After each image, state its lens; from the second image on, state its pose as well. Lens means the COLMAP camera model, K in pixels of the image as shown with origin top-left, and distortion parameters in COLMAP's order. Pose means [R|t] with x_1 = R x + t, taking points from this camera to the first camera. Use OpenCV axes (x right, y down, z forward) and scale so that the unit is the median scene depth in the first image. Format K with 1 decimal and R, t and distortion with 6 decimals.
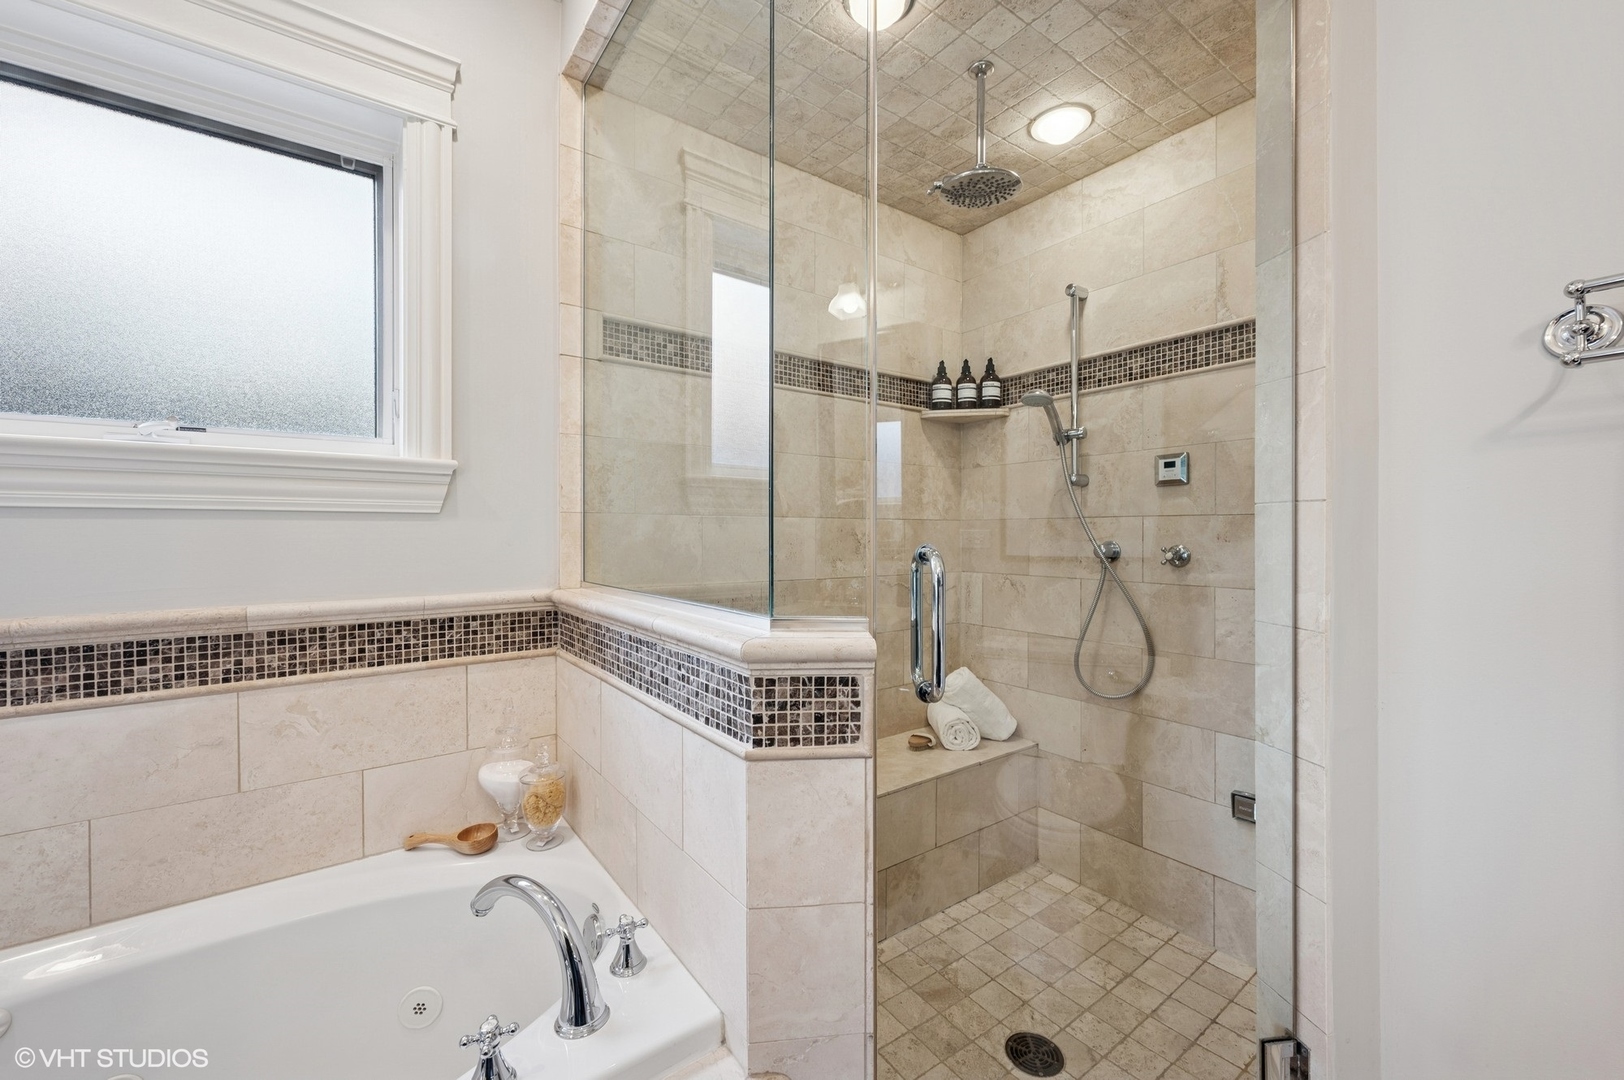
lens RADIAL K [[640.0, 0, 818.5], [0, 640.0, 537.0], [0, 0, 1]] dist [-0.001464, 0.000064]
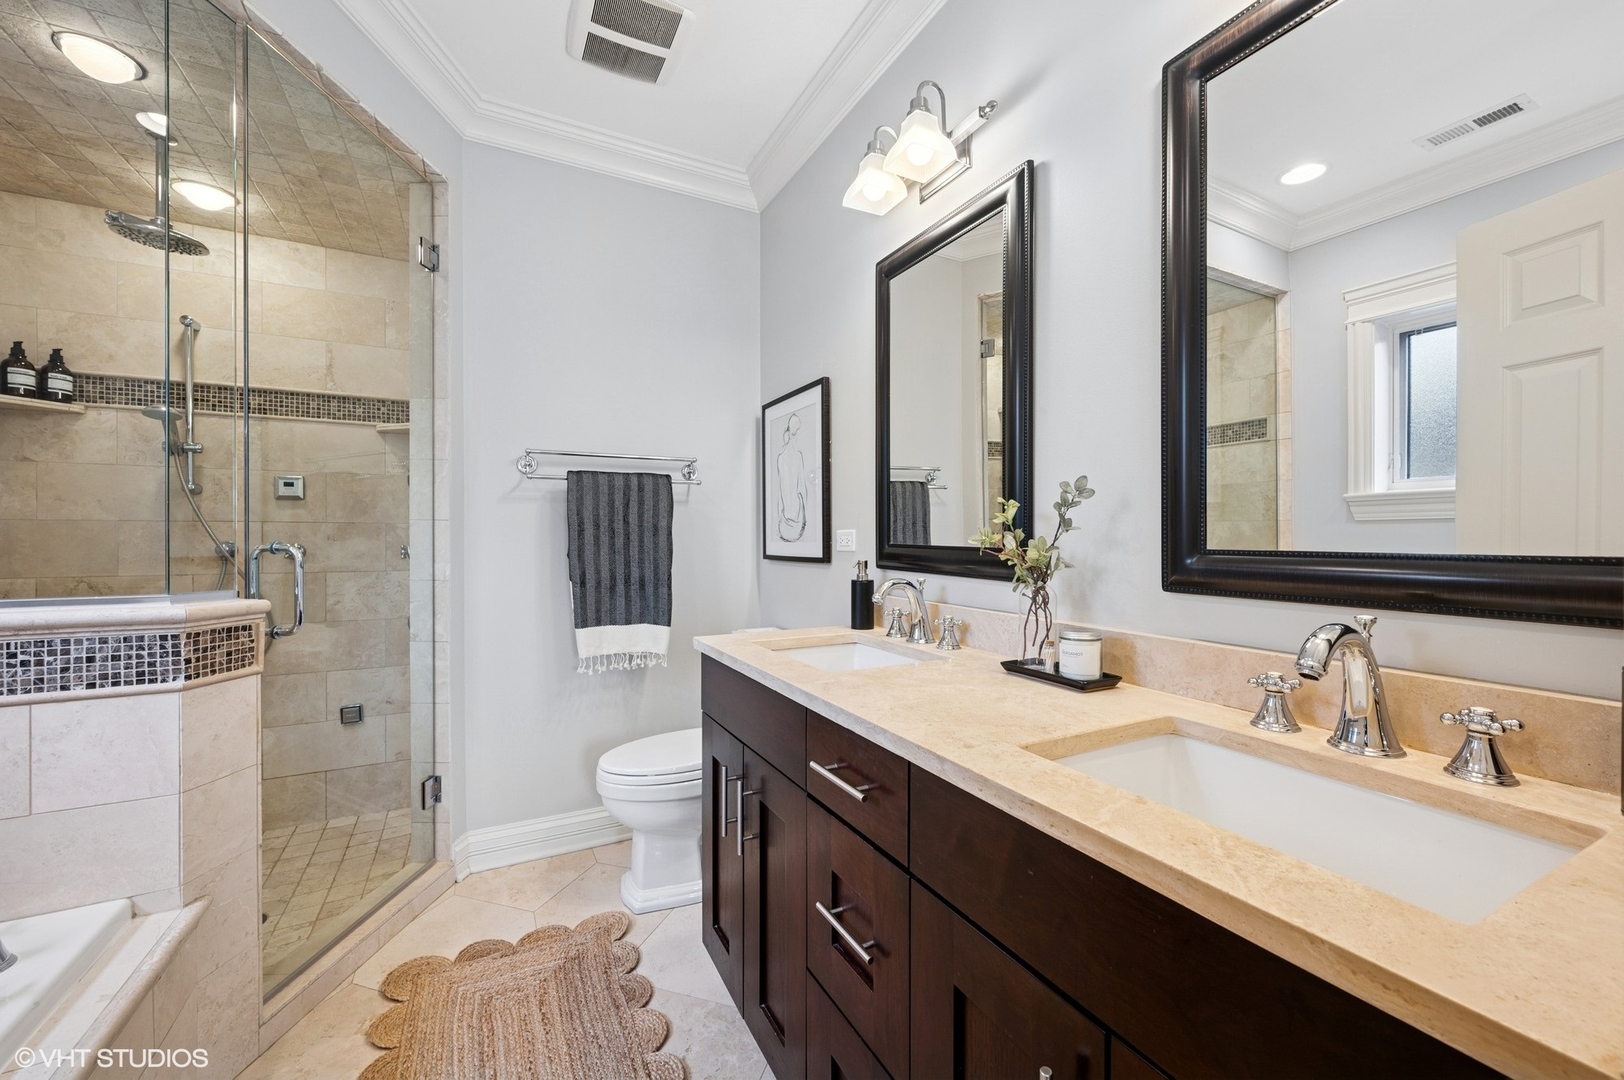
lens RADIAL K [[640.0, 0, 816.9], [0, 640.0, 534.0], [0, 0, 1]] dist [-0.001464, 0.000064]
pose [[0.143889, 0.003917, 0.989586, -1.292272], [0.004210, 0.999981, -0.004570, 0.005833], [-0.989585, 0.004824, 0.143869, -0.614721]]
